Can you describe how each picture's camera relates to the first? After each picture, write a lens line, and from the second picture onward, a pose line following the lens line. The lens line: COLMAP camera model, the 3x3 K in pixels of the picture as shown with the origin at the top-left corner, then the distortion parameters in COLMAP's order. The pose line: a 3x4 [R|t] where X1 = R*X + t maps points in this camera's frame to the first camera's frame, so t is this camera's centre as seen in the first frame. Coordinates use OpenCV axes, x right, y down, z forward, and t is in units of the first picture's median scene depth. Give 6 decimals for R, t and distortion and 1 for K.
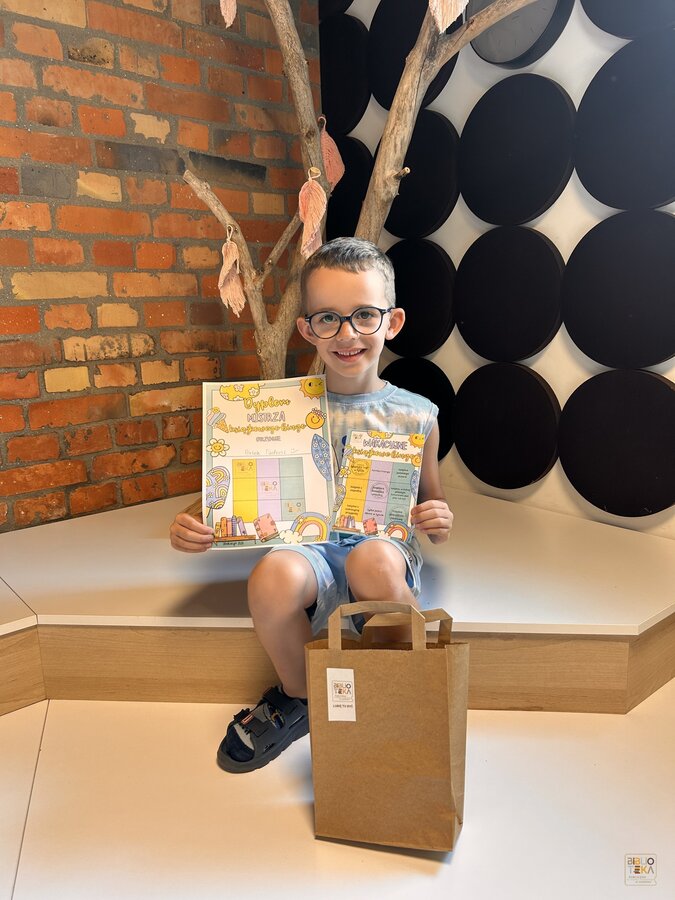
lens RADIAL K [[661.0, 0, 343.2], [0, 661.0, 449.8], [0, 0, 1]] dist [0.025844, -0.034850]
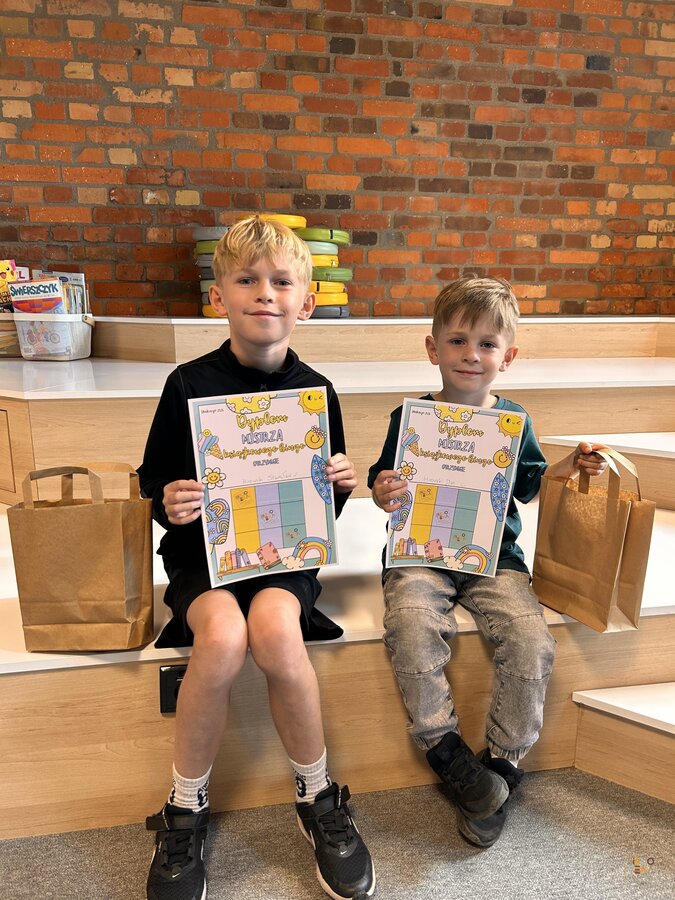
lens RADIAL K [[661.0, 0, 342.0], [0, 661.0, 459.0], [0, 0, 1]] dist [0.025844, -0.034850]
pose [[0.865380, 0.143797, -0.480041, -0.159370], [-0.129265, 0.989581, 0.063402, 0.518583], [0.484156, 0.007186, 0.874952, -1.141987]]
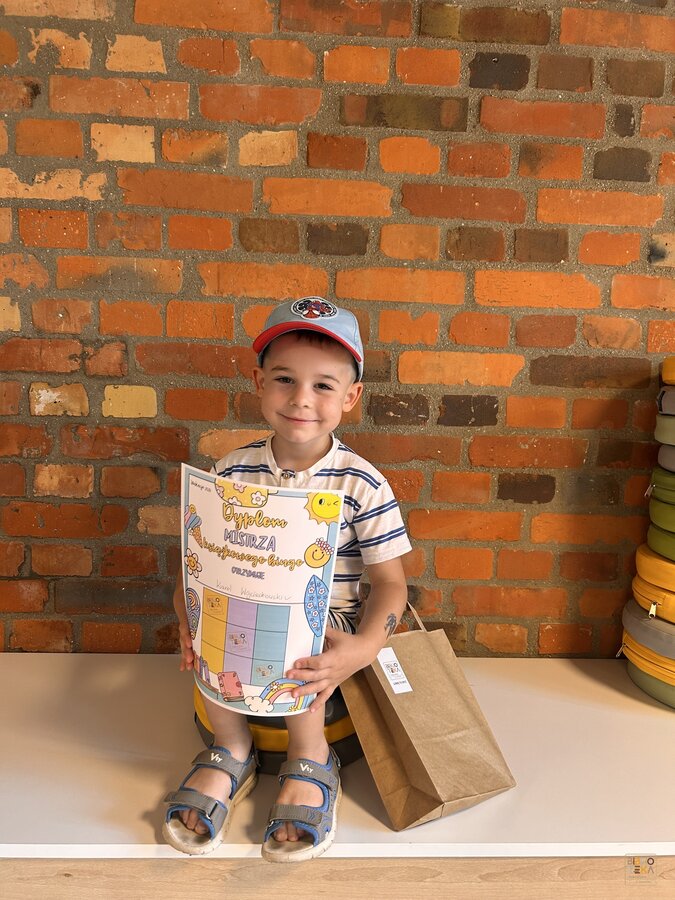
lens RADIAL K [[661.0, 0, 334.8], [0, 661.0, 455.7], [0, 0, 1]] dist [0.025844, -0.034850]
pose [[0.791257, 0.130386, -0.597421, -0.774538], [-0.178511, 0.983698, -0.021738, 0.047785], [0.584848, 0.123847, 0.801633, -0.306172]]
